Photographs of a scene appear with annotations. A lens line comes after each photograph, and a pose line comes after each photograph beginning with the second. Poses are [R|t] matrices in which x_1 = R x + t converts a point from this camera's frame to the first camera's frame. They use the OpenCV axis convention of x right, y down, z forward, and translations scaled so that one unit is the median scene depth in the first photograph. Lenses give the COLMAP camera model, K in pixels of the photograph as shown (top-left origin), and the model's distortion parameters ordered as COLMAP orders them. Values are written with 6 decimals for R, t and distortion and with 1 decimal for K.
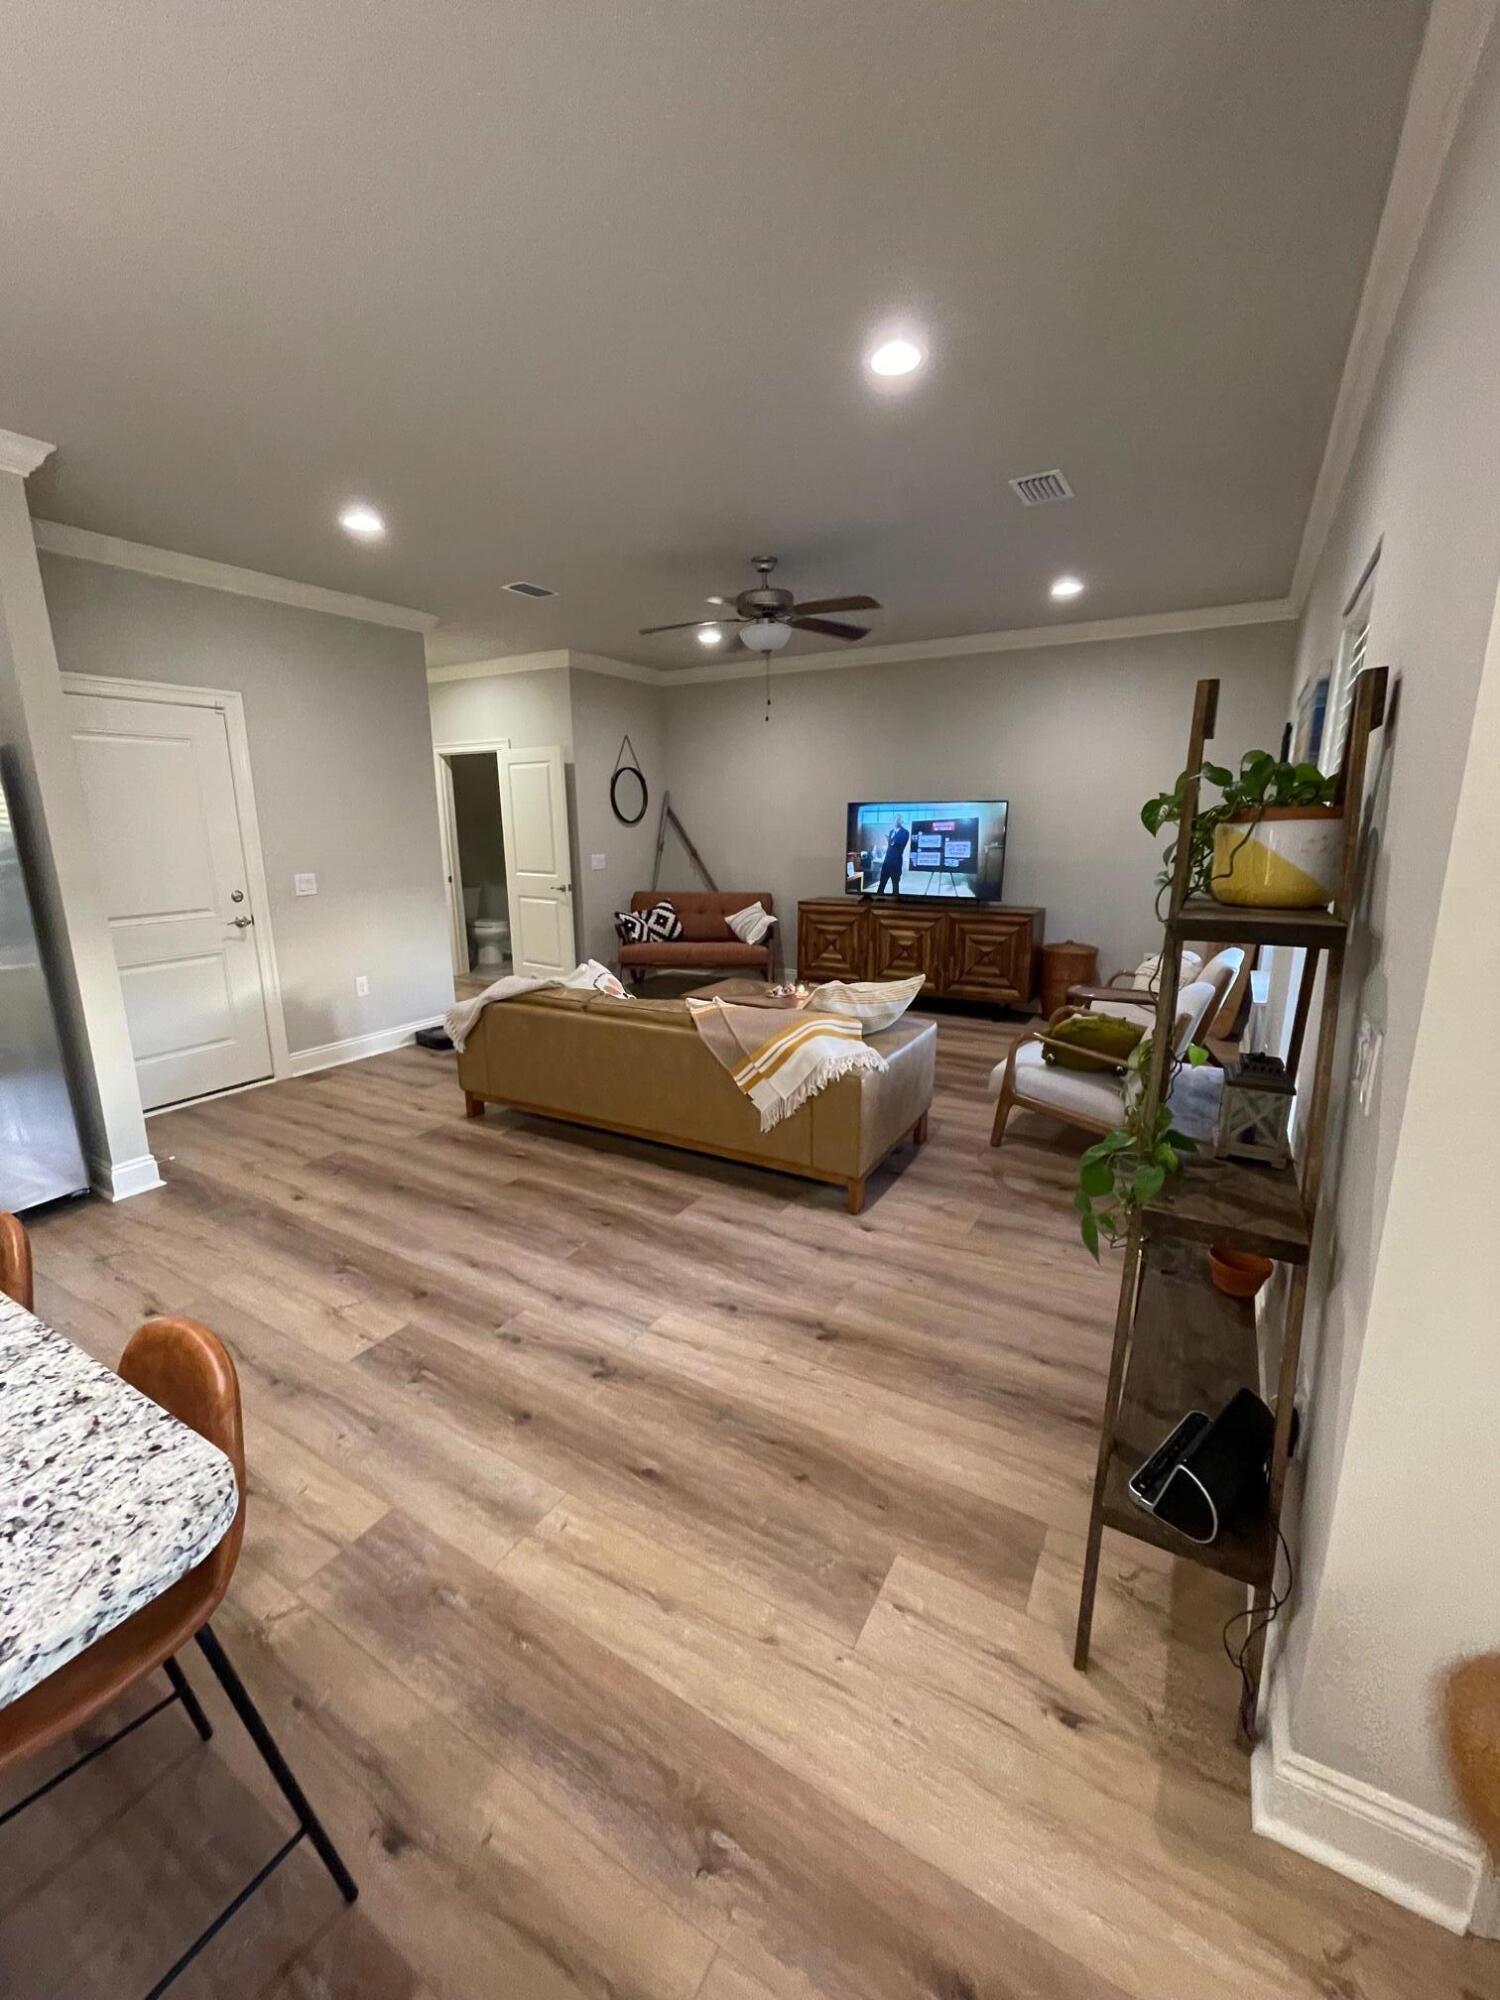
lens RADIAL K [[806.3, 0, 738.4], [0, 806.3, 1002.5], [0, 0, 1]] dist [0.001781, 0.000106]
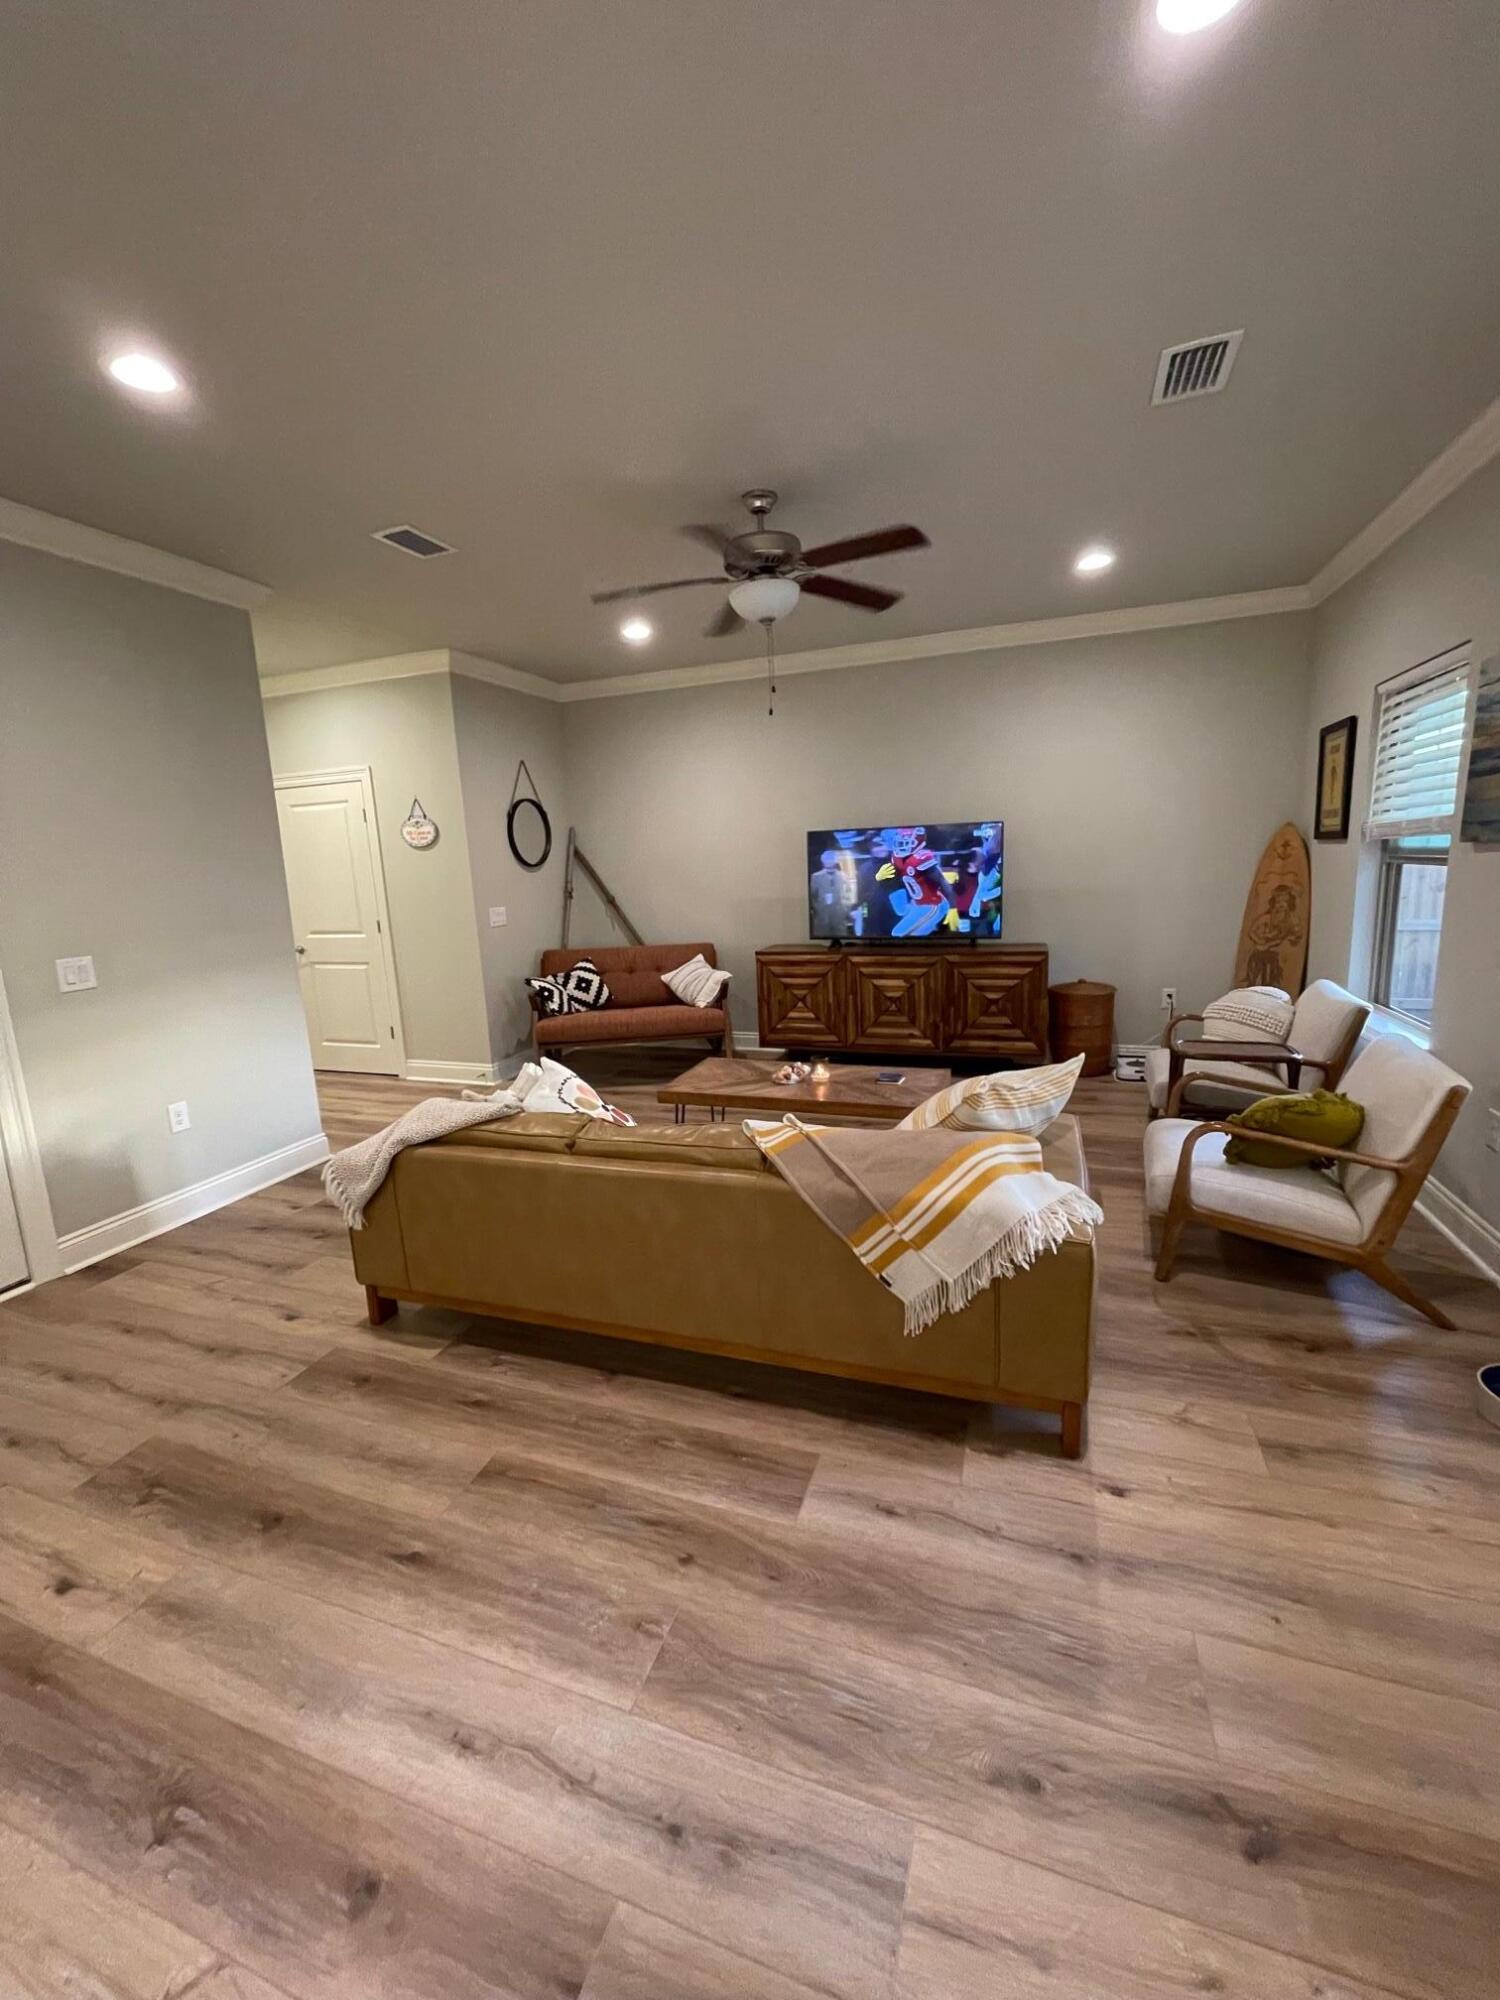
lens RADIAL K [[806.3, 0, 735.2], [0, 806.3, 1002.7], [0, 0, 1]] dist [0.001781, 0.000106]
pose [[0.982406, -0.069749, 0.173246, -0.159103], [0.078891, 0.995801, -0.046445, -0.063114], [-0.169279, 0.059295, 0.983783, 0.335225]]
